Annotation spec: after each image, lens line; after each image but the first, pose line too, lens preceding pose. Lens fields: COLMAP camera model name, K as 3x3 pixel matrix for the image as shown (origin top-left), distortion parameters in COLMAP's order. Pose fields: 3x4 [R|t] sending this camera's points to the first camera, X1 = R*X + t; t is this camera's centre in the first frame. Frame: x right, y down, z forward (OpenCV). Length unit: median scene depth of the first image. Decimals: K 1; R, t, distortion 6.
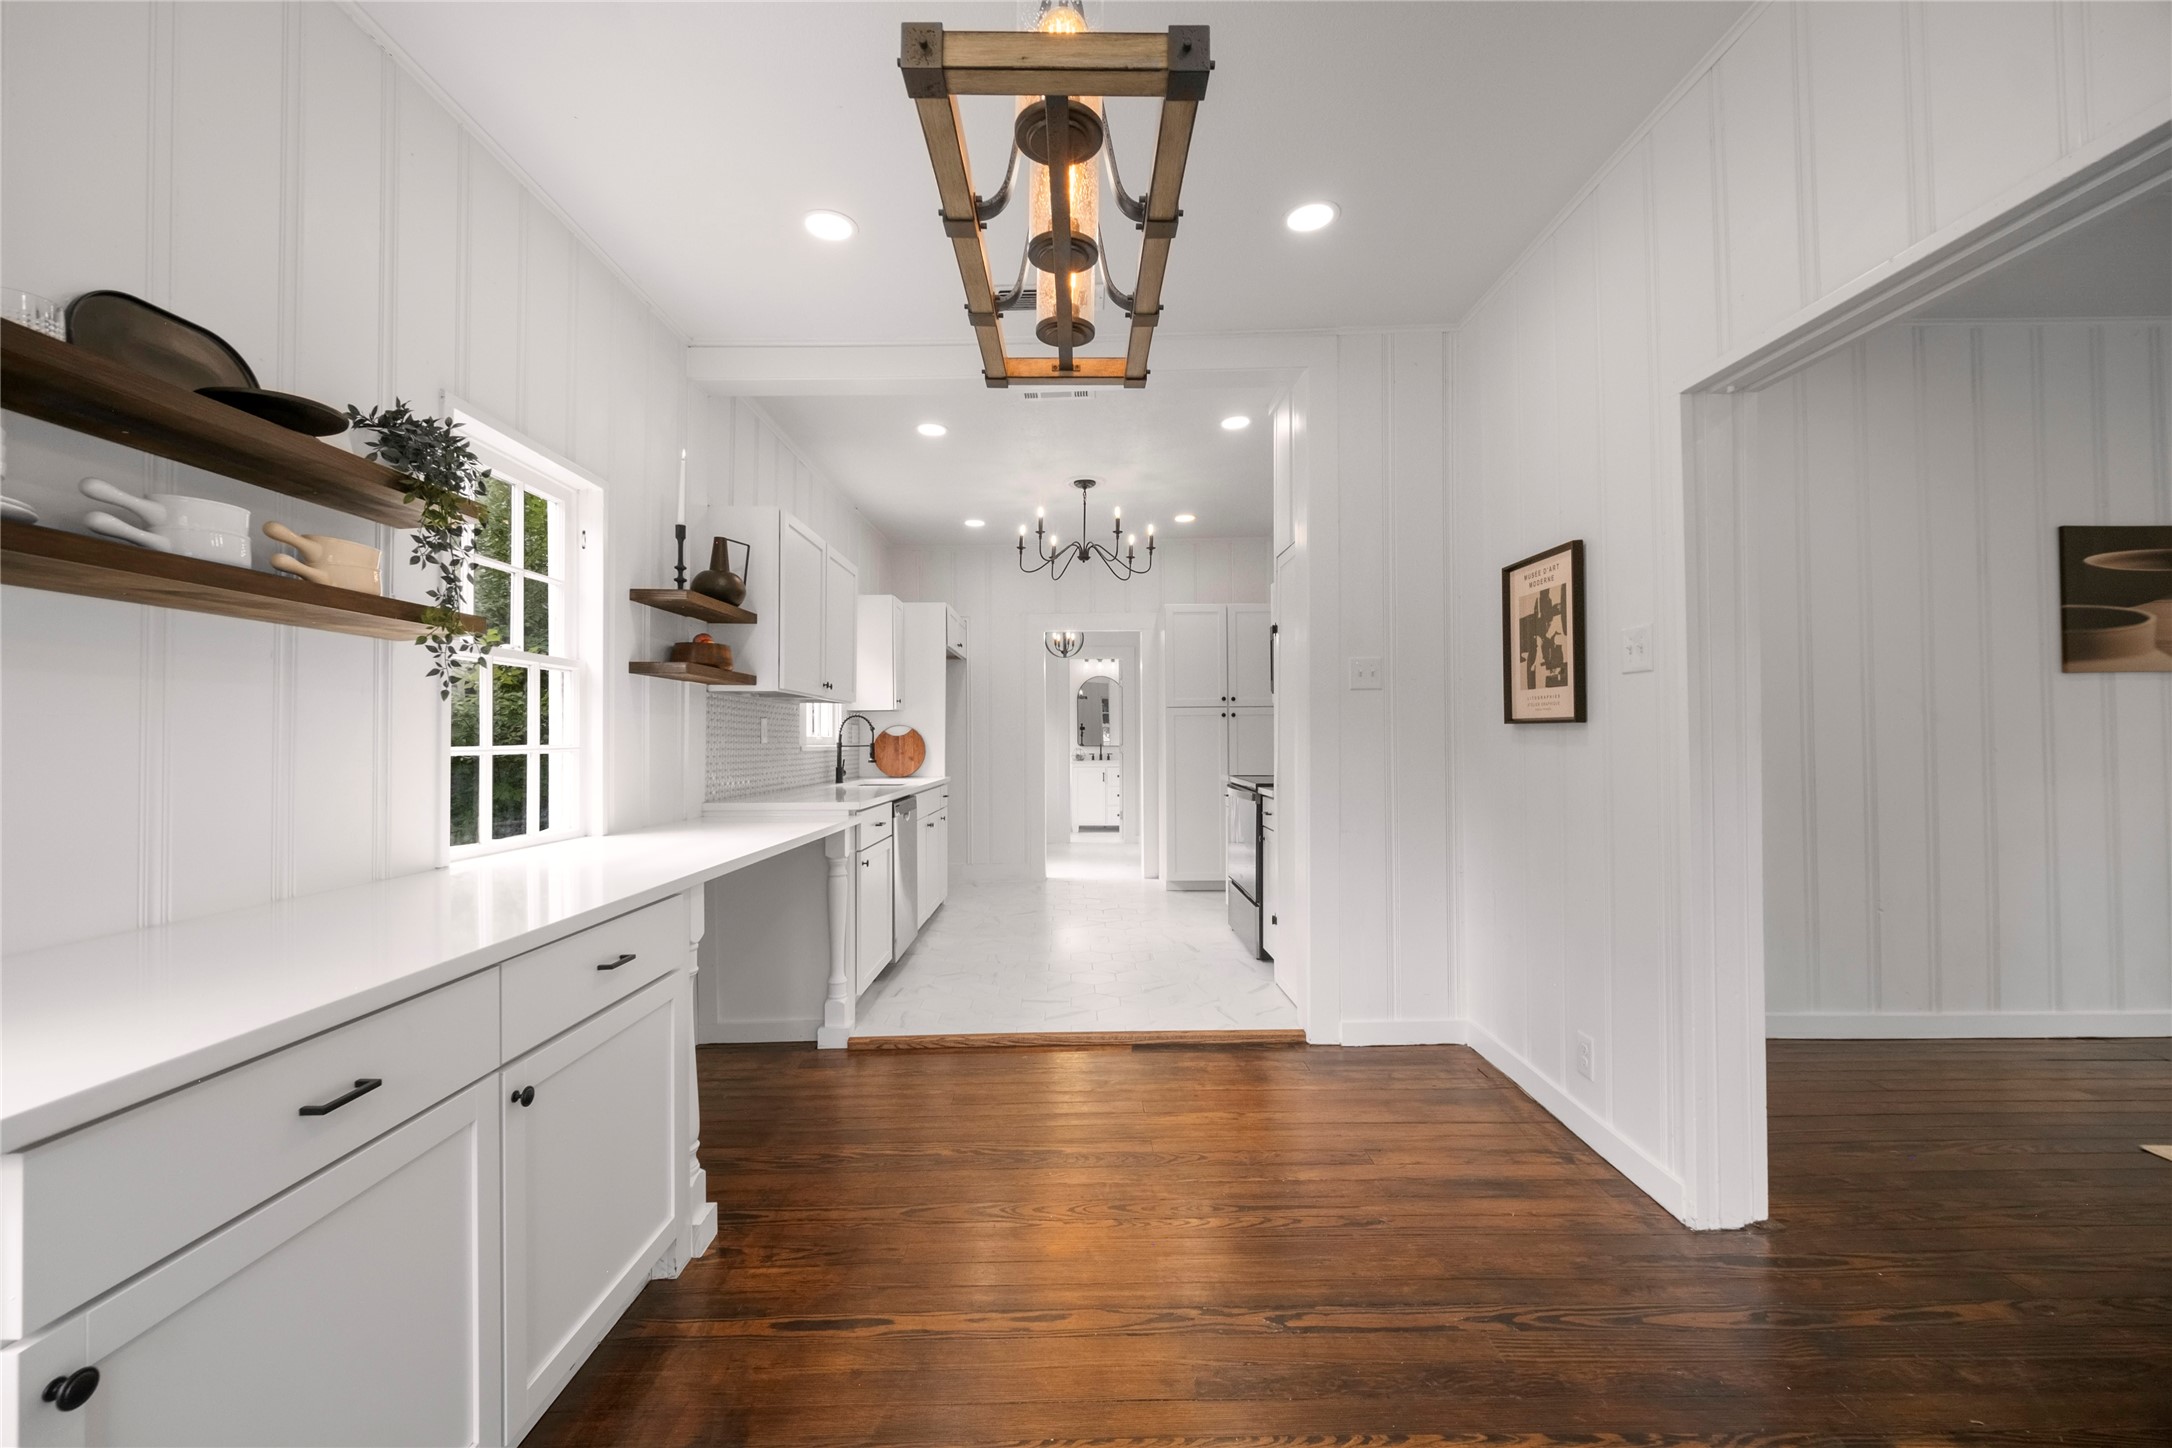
lens RADIAL K [[860.4, 0, 1076.3], [0, 860.4, 727.2], [0, 0, 1]] dist [0.001309, -0.000359]
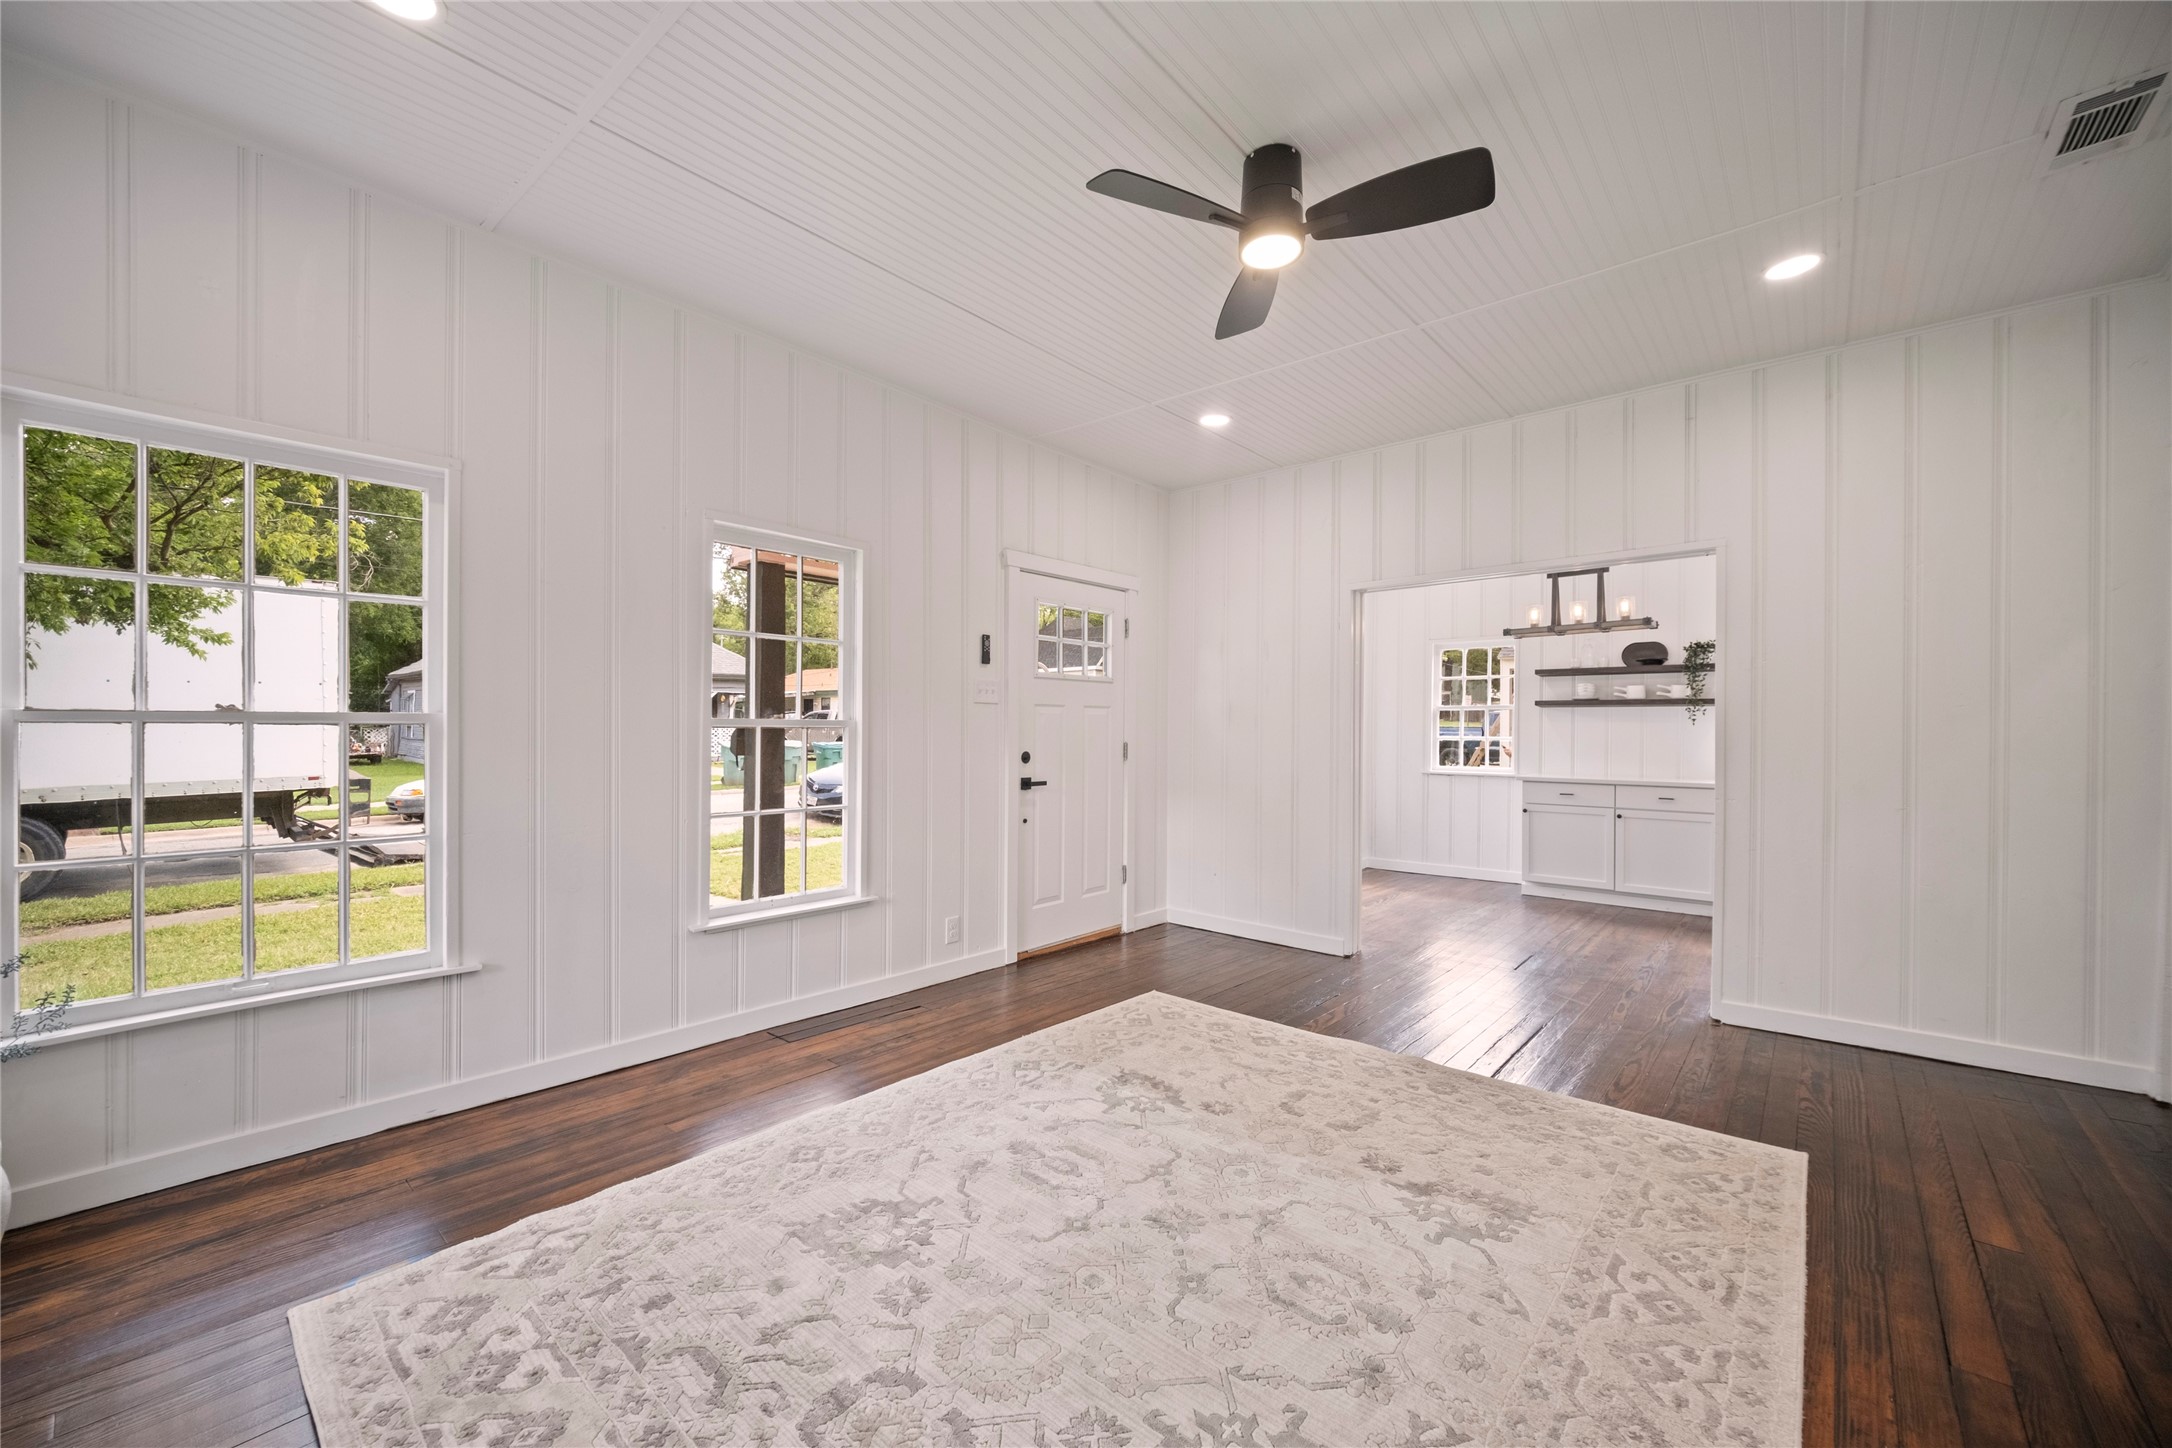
lens RADIAL K [[860.4, 0, 1076.3], [0, 860.4, 727.2], [0, 0, 1]] dist [0.001309, -0.000359]
pose [[-0.659684, 0.005424, -0.751523, 1.886309], [0.008668, 0.999962, -0.000391, -0.021517], [0.751493, -0.006772, -0.659706, 0.747660]]
